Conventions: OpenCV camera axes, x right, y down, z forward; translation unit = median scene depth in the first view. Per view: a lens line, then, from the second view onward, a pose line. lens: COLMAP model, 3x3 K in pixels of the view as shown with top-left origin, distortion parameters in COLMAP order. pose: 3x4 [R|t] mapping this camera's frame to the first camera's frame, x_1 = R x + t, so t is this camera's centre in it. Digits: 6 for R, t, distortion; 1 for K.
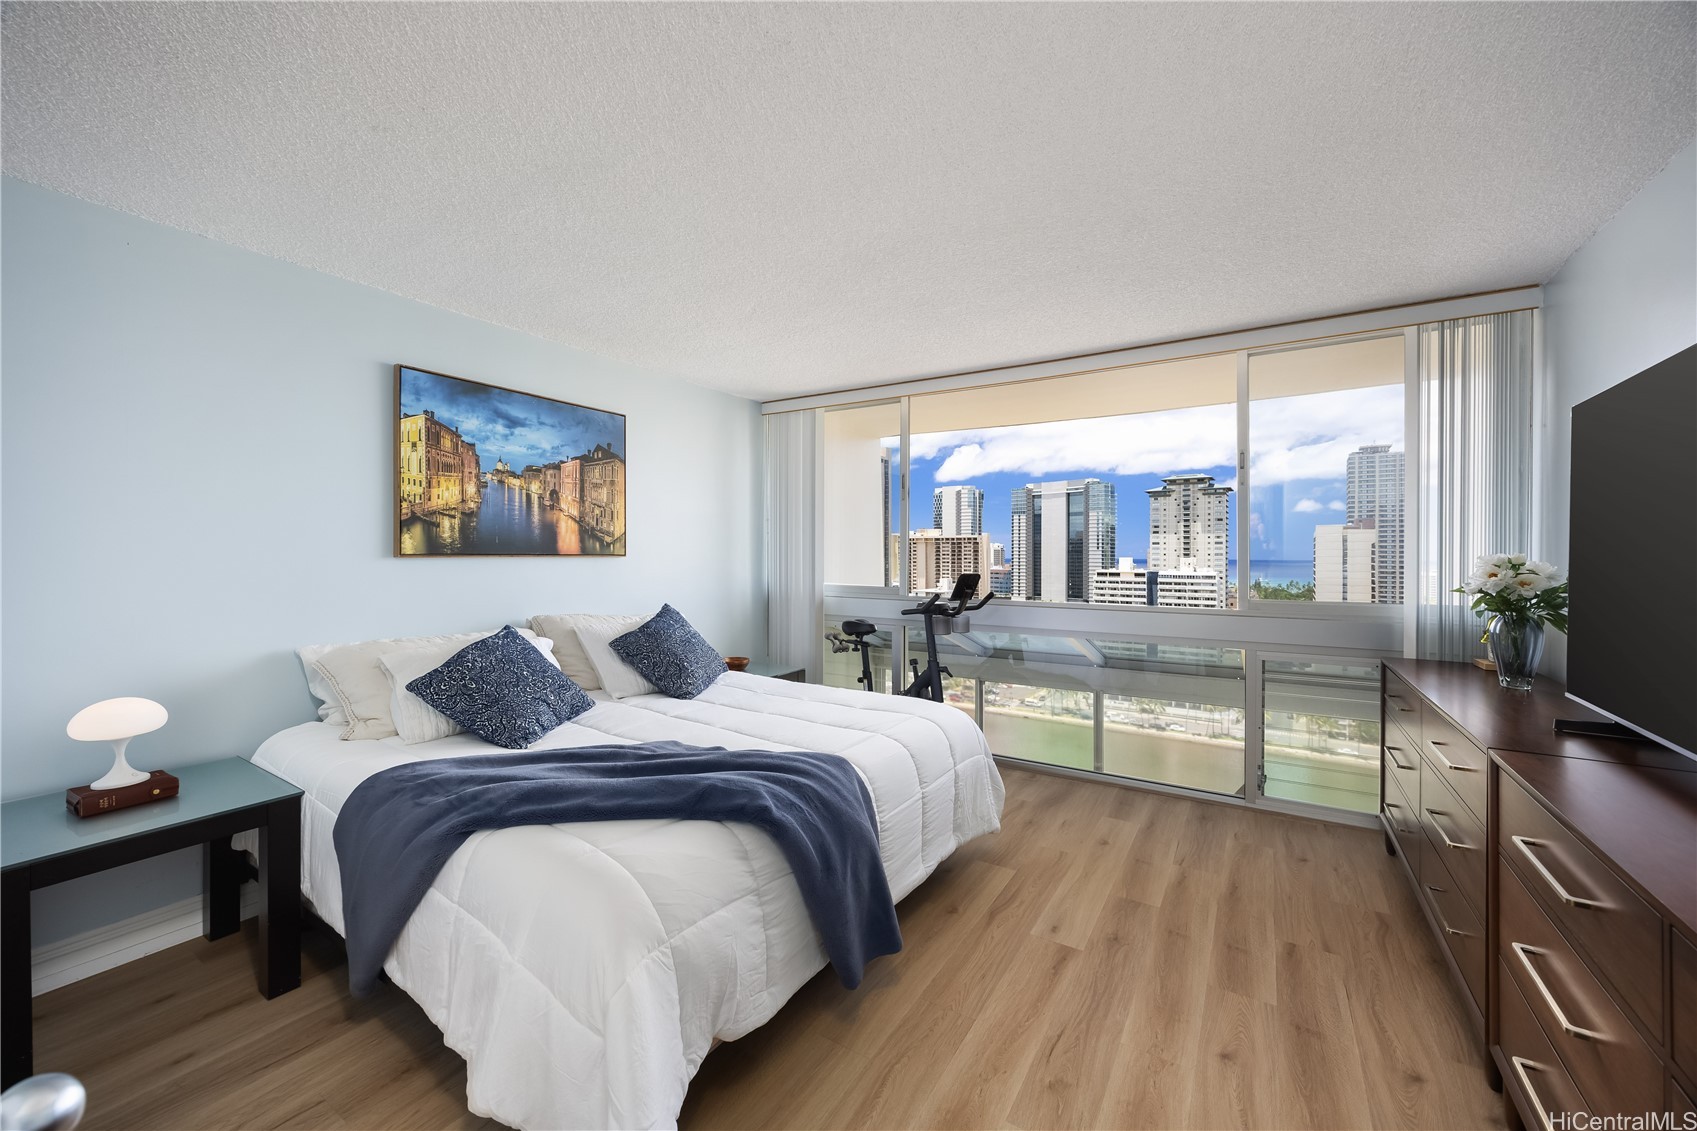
lens RADIAL K [[674.5, 0, 810.5], [0, 674.5, 565.1], [0, 0, 1]] dist [-0.002021, 0.000900]
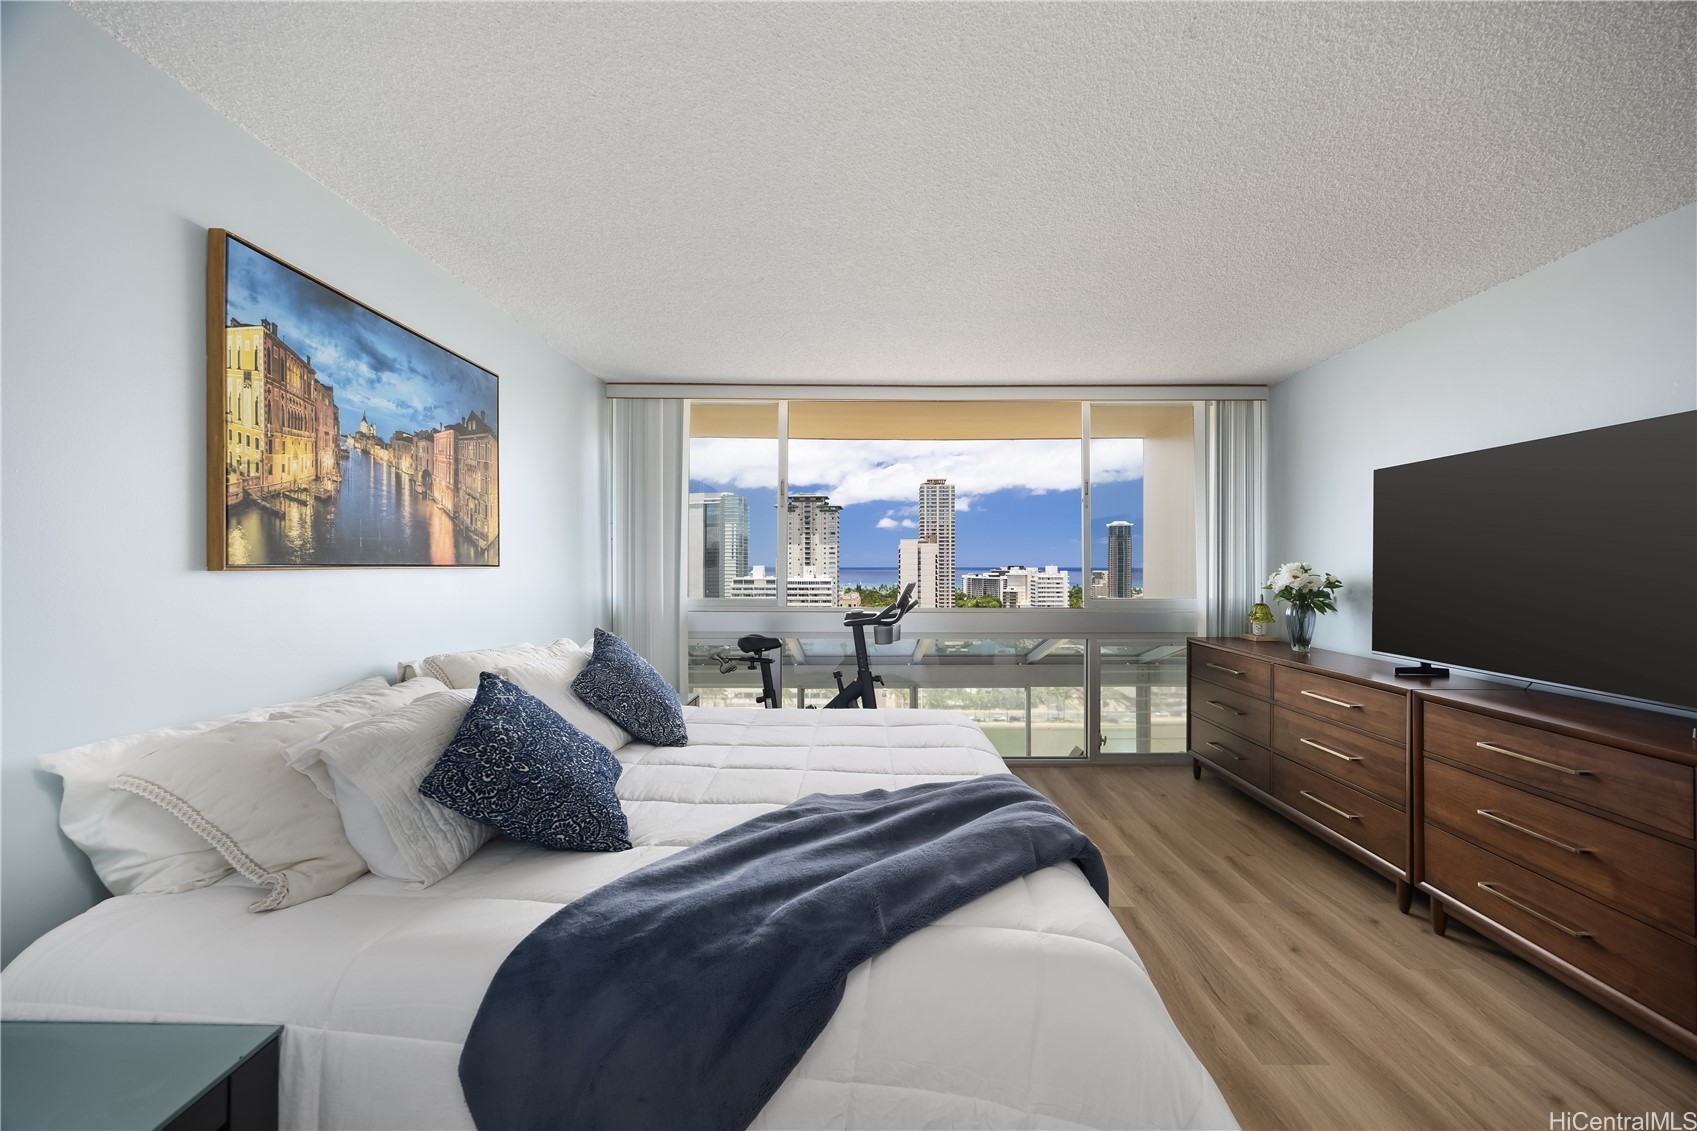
lens RADIAL K [[674.5, 0, 859.7], [0, 674.5, 569.8], [0, 0, 1]] dist [-0.002021, 0.000900]
pose [[0.829575, -0.007165, 0.558350, -0.428645], [0.010738, 0.999937, -0.003122, -0.004404], [-0.558293, 0.008586, 0.829600, 0.206146]]
